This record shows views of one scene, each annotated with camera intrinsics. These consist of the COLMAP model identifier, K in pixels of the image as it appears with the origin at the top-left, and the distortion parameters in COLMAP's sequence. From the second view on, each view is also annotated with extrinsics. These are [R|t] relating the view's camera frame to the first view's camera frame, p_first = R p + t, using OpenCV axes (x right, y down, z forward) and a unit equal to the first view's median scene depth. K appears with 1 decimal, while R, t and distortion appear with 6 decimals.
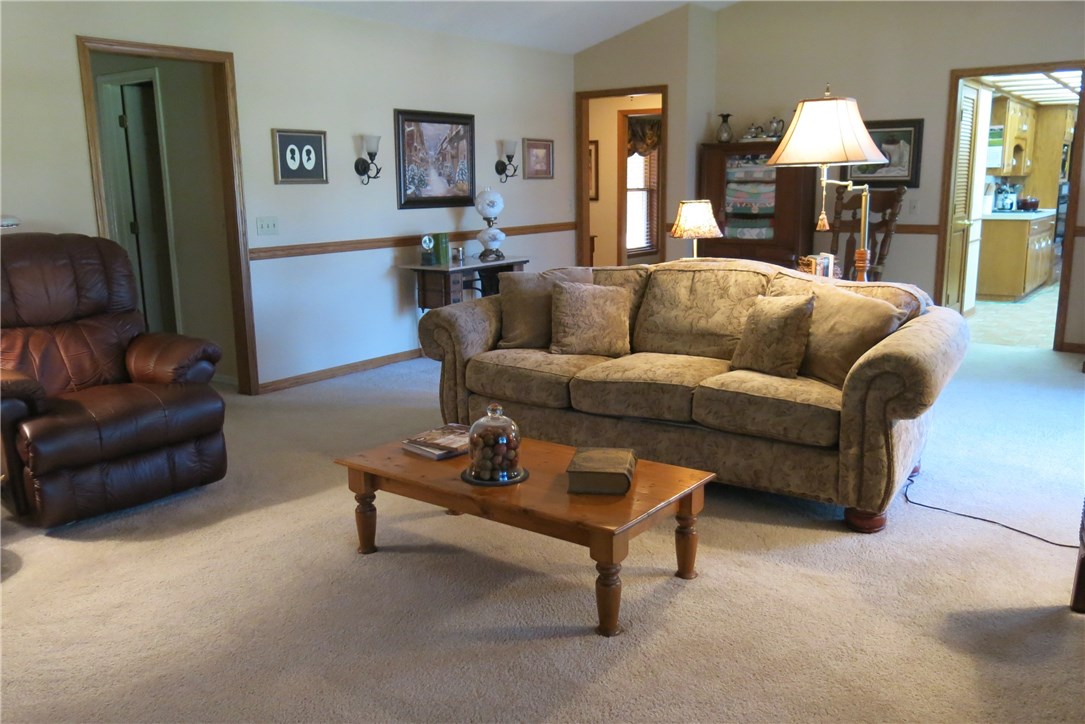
lens RADIAL K [[906.7, 0, 542.6], [0, 906.7, 370.1], [0, 0, 1]] dist [-0.025278, 0.013039]
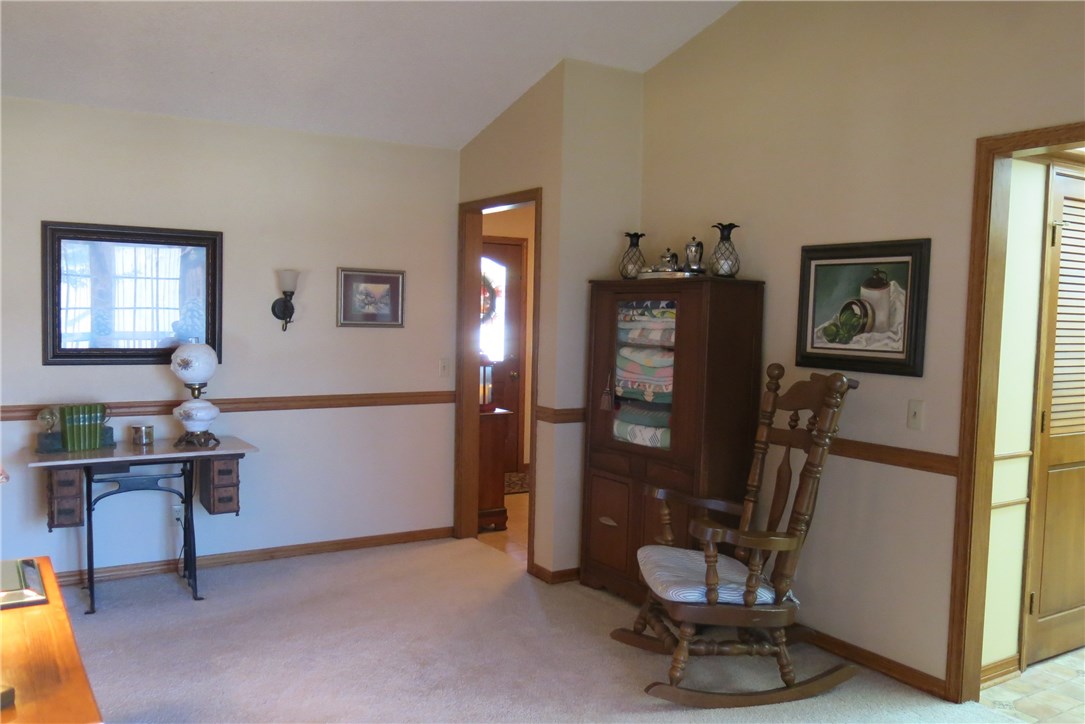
lens RADIAL K [[906.7, 0, 542.6], [0, 906.7, 370.1], [0, 0, 1]] dist [-0.025278, 0.013039]
pose [[0.927285, 0.058136, -0.369814, 0.383423], [-0.110934, 0.986171, -0.123130, -0.115365], [0.357541, 0.155202, 0.920911, 0.448613]]
